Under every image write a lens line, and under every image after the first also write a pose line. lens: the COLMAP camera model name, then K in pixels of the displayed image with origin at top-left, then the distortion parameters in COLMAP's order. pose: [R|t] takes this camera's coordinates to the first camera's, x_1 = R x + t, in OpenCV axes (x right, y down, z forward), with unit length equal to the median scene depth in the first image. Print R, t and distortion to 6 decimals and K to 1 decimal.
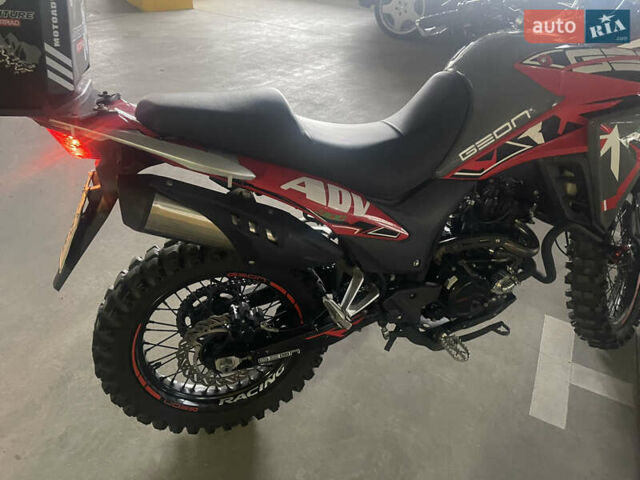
lens RADIAL K [[489.2, 0, 315.8], [0, 489.2, 238.4], [0, 0, 1]] dist [0.061077, -0.088800]
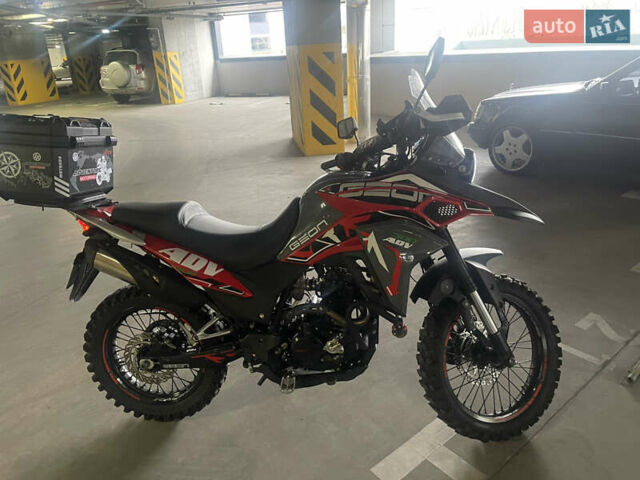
lens RADIAL K [[491.0, 0, 320.0], [0, 491.0, 240.0], [0, 0, 1]] dist [0.033340, -0.001692]
pose [[0.909292, 0.058587, -0.412014, 1.021879], [-0.159268, 0.963658, -0.214467, 0.126342], [0.384476, 0.260634, 0.885578, -0.328735]]
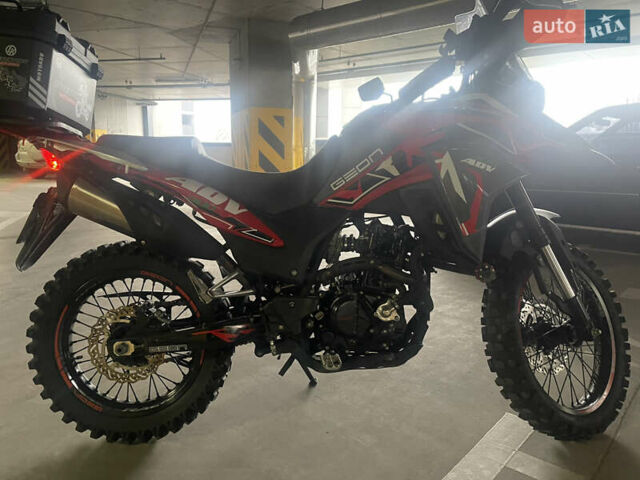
lens RADIAL K [[489.2, 0, 315.8], [0, 489.2, 238.4], [0, 0, 1]] dist [0.061077, -0.088800]
pose [[0.965513, 0.002104, -0.260347, 0.583705], [-0.120758, 0.889519, -0.440650, 0.504206], [0.230656, 0.456892, 0.859097, -0.007889]]
